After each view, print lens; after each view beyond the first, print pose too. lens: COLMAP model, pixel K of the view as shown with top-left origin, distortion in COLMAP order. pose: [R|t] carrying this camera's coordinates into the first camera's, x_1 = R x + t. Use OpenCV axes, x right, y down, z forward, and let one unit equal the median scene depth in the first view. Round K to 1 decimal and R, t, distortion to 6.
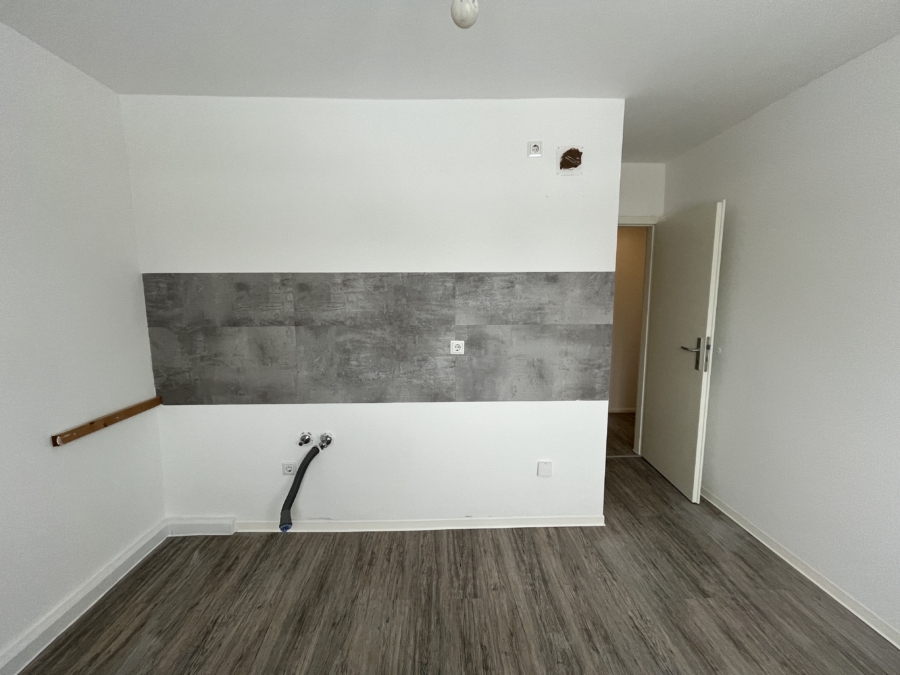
lens RADIAL K [[363.2, 0, 447.6], [0, 363.2, 337.0], [0, 0, 1]] dist [-0.001292, 0.000315]
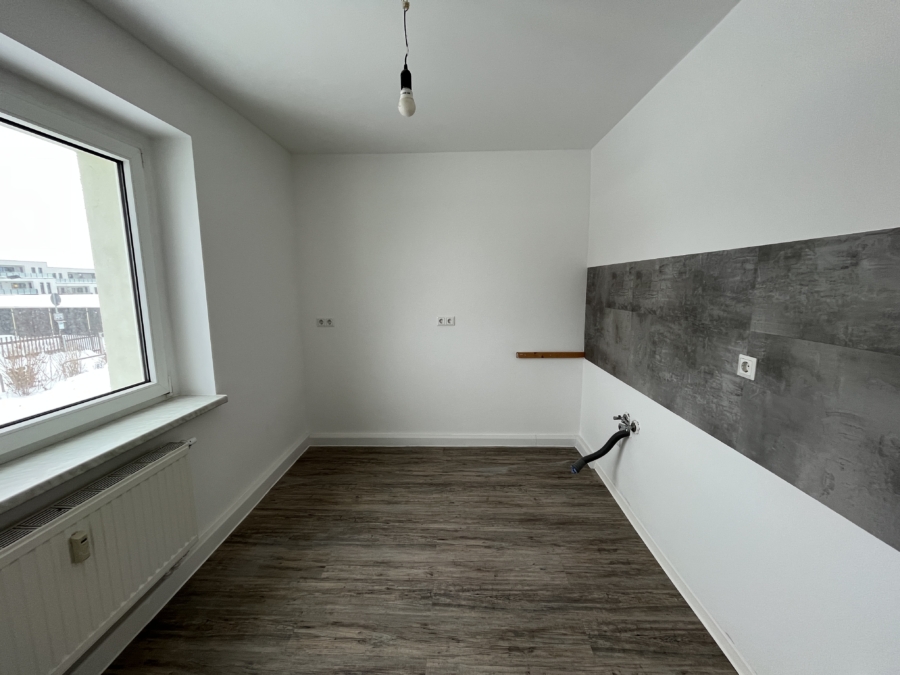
lens RADIAL K [[363.2, 0, 450.7], [0, 363.2, 336.8], [0, 0, 1]] dist [-0.001292, 0.000315]
pose [[-0.055248, 0.148814, -0.987321, 0.675919], [-0.117990, 0.980930, 0.154453, -0.059322], [0.991477, 0.125027, -0.036636, 0.518414]]
